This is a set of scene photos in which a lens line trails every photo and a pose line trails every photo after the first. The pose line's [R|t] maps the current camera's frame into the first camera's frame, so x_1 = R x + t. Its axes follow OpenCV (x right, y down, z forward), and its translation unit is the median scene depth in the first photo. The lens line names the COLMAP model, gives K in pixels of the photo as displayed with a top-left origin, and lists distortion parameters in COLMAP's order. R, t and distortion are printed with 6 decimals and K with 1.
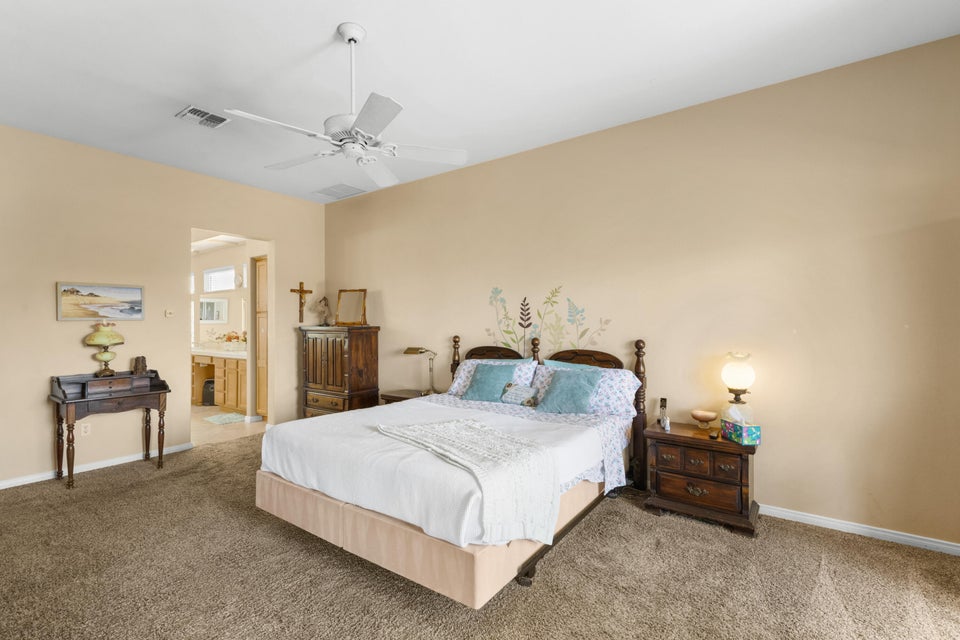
lens RADIAL K [[444.3, 0, 479.5], [0, 444.3, 317.1], [0, 0, 1]] dist [0.012954, -0.000738]
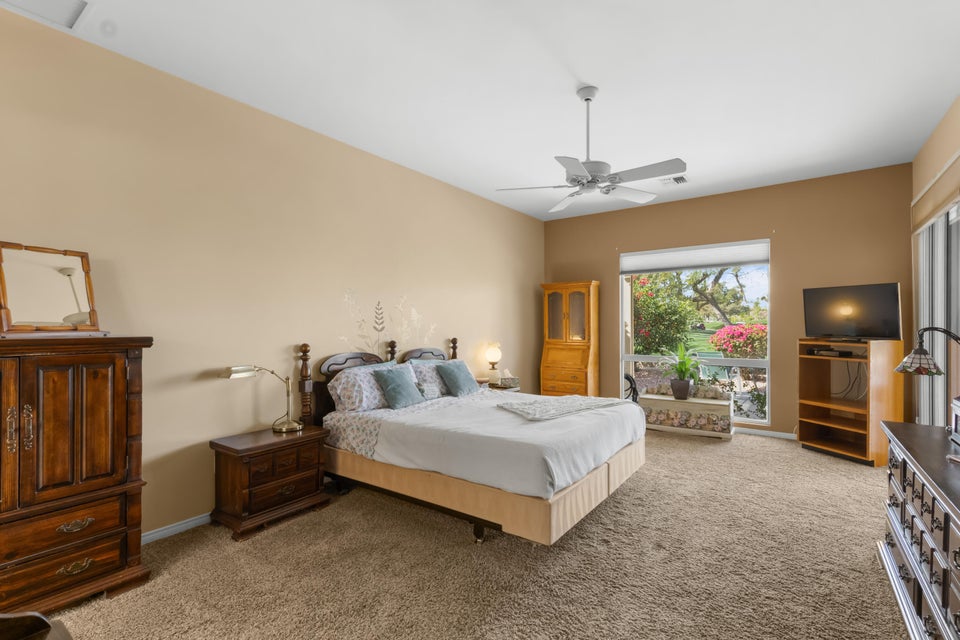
lens RADIAL K [[444.3, 0, 478.5], [0, 444.3, 326.6], [0, 0, 1]] dist [0.012954, -0.000738]
pose [[-0.004536, 0.002642, 0.999986, -0.899557], [-0.001591, 0.999995, -0.002650, 0.015335], [-0.999988, -0.001603, -0.004532, 0.774514]]
